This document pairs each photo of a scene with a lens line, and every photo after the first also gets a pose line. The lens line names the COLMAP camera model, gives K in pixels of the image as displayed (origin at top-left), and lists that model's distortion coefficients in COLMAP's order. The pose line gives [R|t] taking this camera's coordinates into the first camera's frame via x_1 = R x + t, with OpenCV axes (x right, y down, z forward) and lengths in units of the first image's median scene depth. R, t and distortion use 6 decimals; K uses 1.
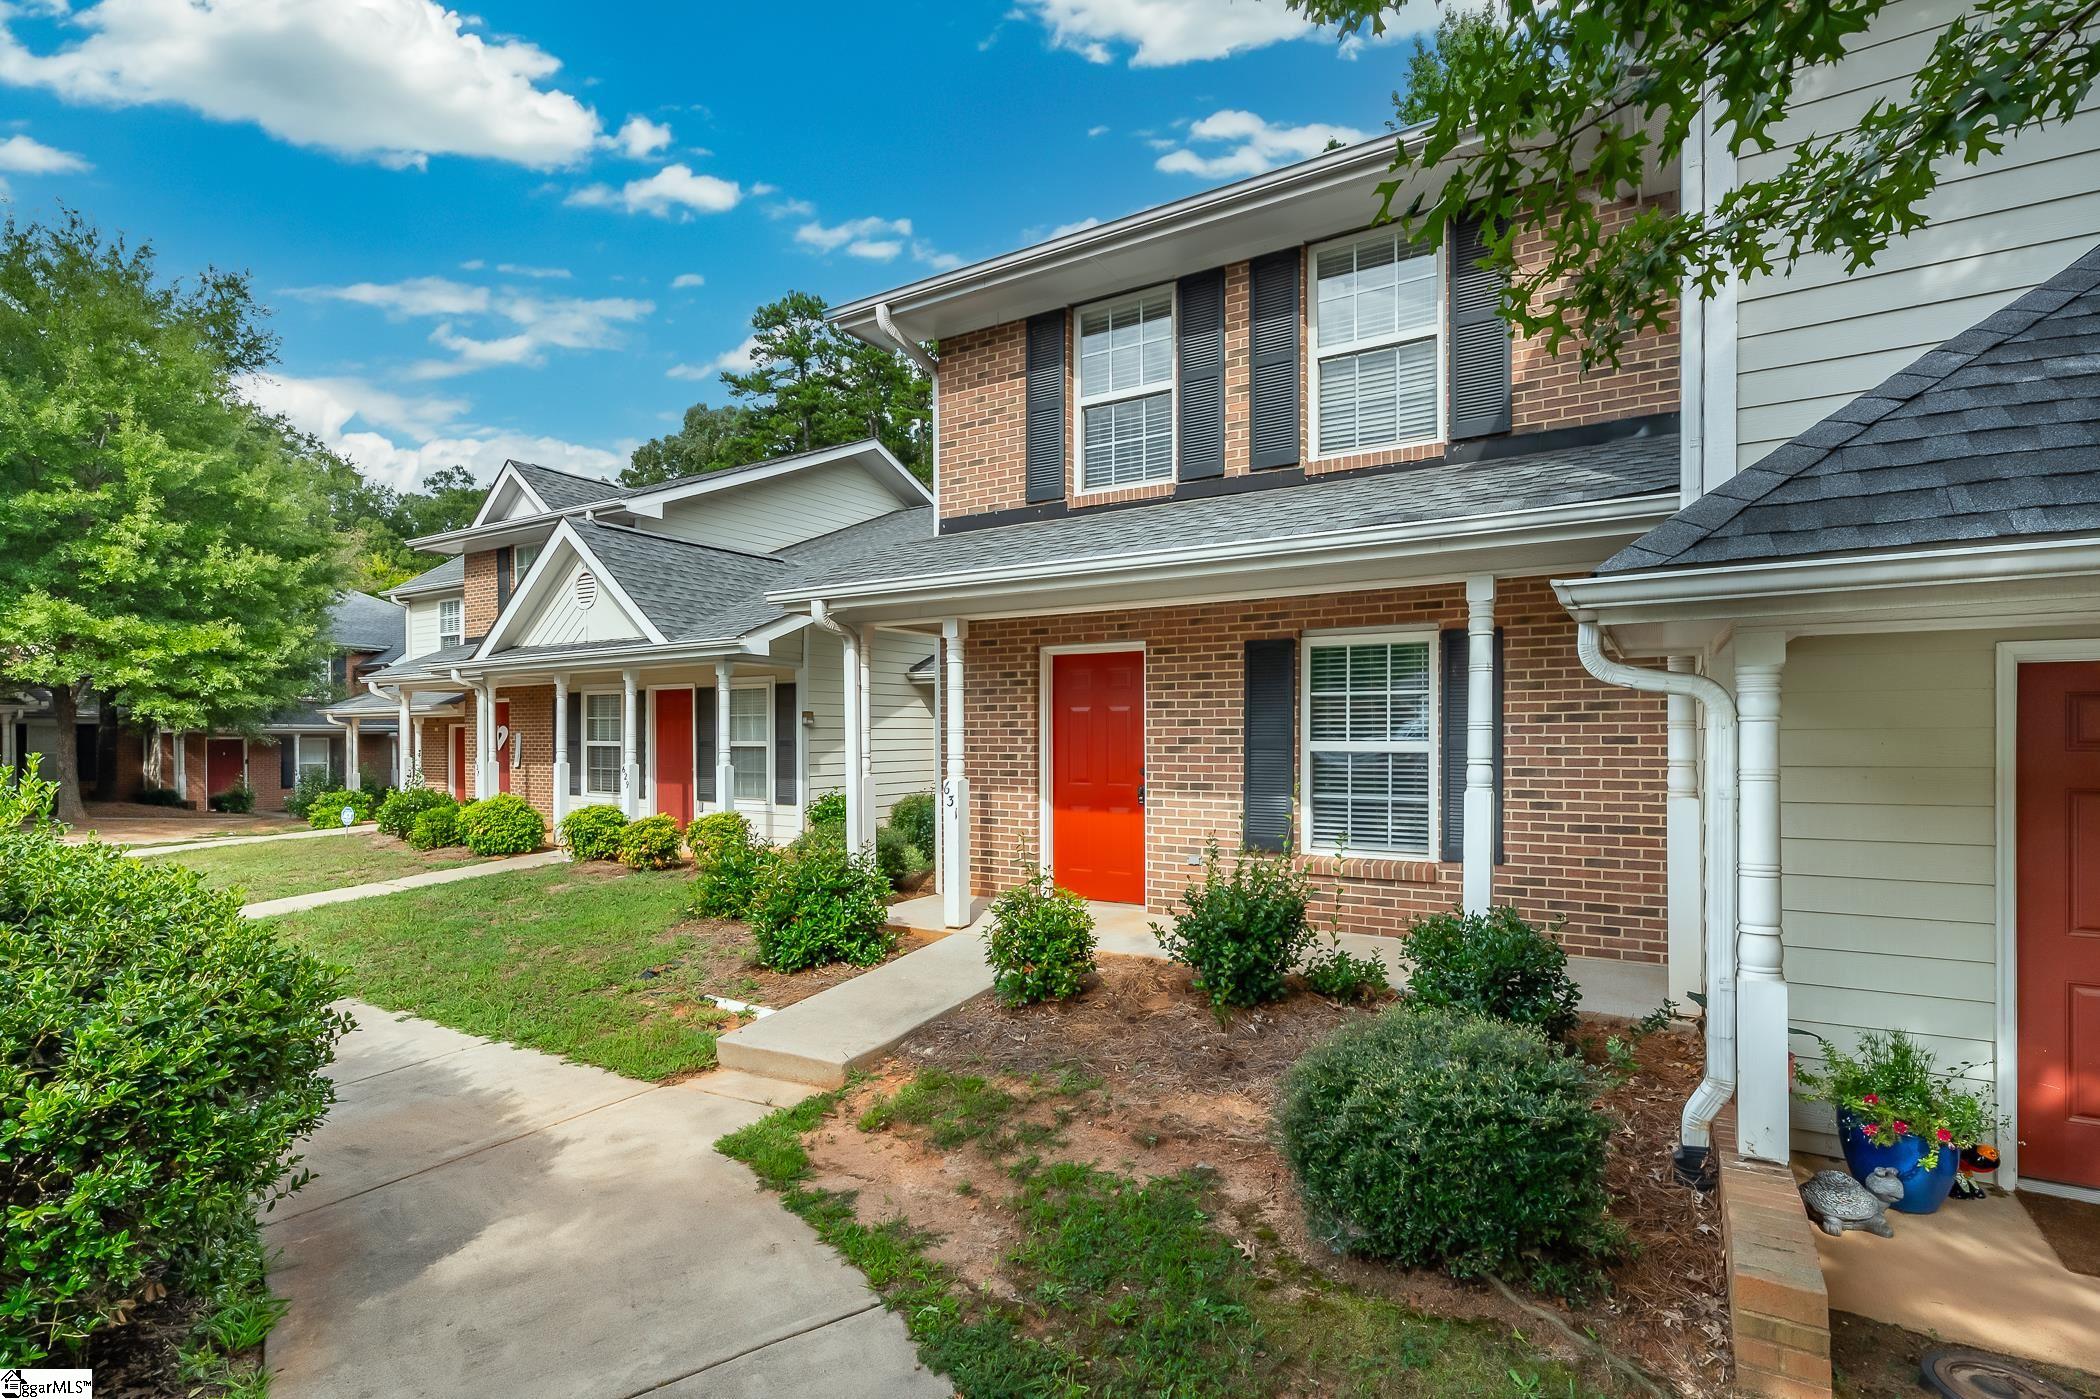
lens RADIAL K [[956.4, 0, 1049.7], [0, 956.4, 714.4], [0, 0, 1]] dist [0.000704, -0.001066]
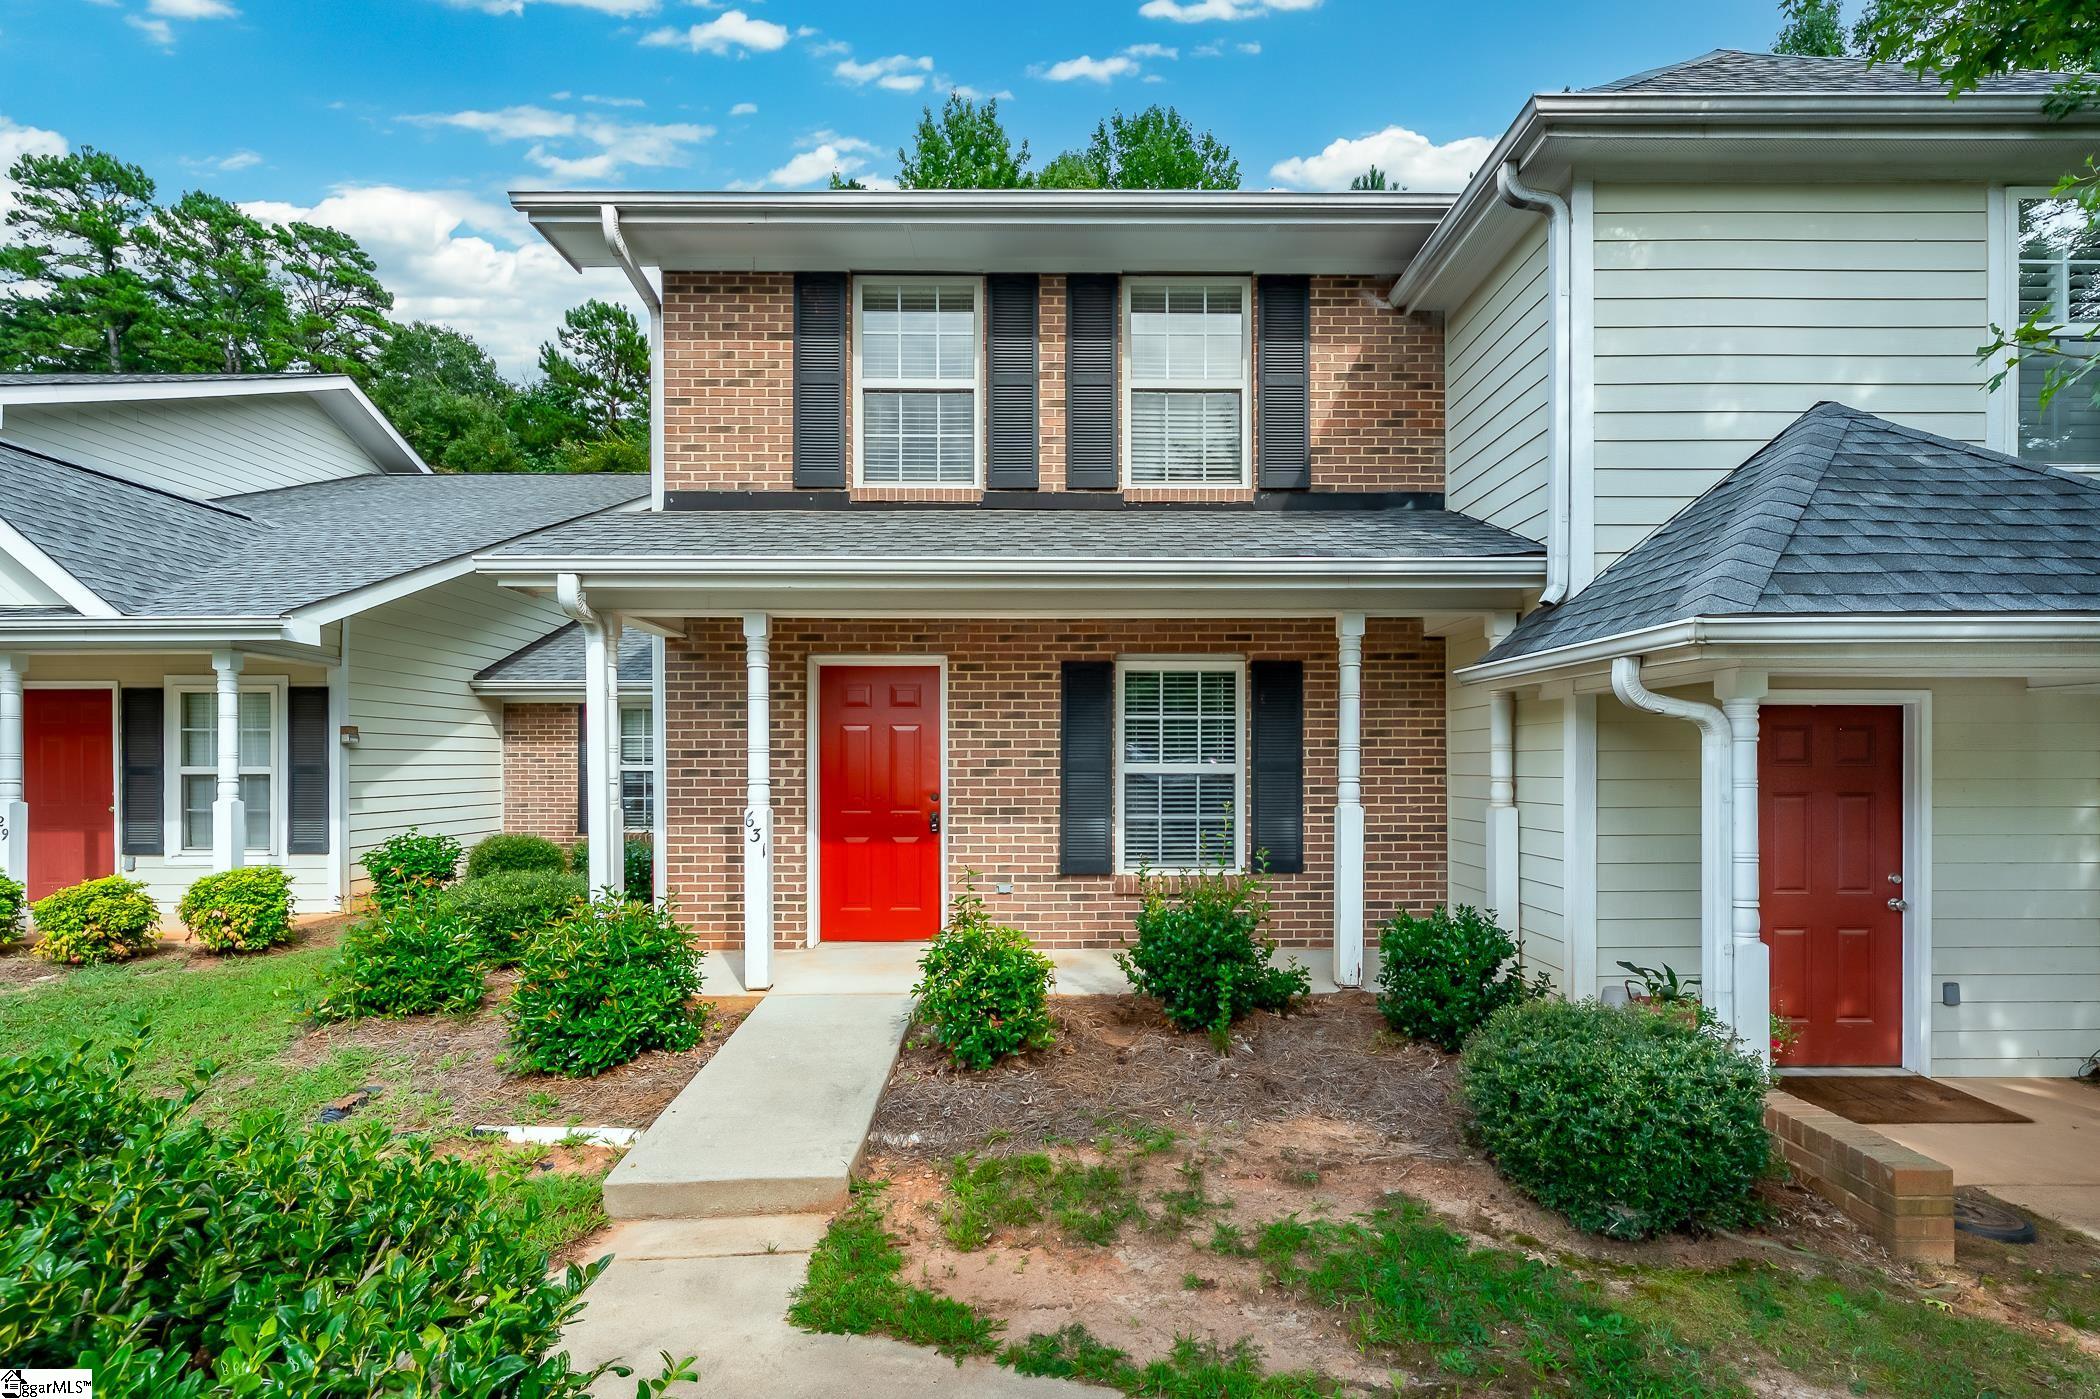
lens RADIAL K [[956.4, 0, 1064.0], [0, 956.4, 743.0], [0, 0, 1]] dist [0.000704, -0.001066]
pose [[0.856533, 0.013445, 0.515917, -0.294002], [-0.012885, 0.999906, -0.004666, 0.011361], [-0.515931, -0.002651, 0.856626, 0.156831]]
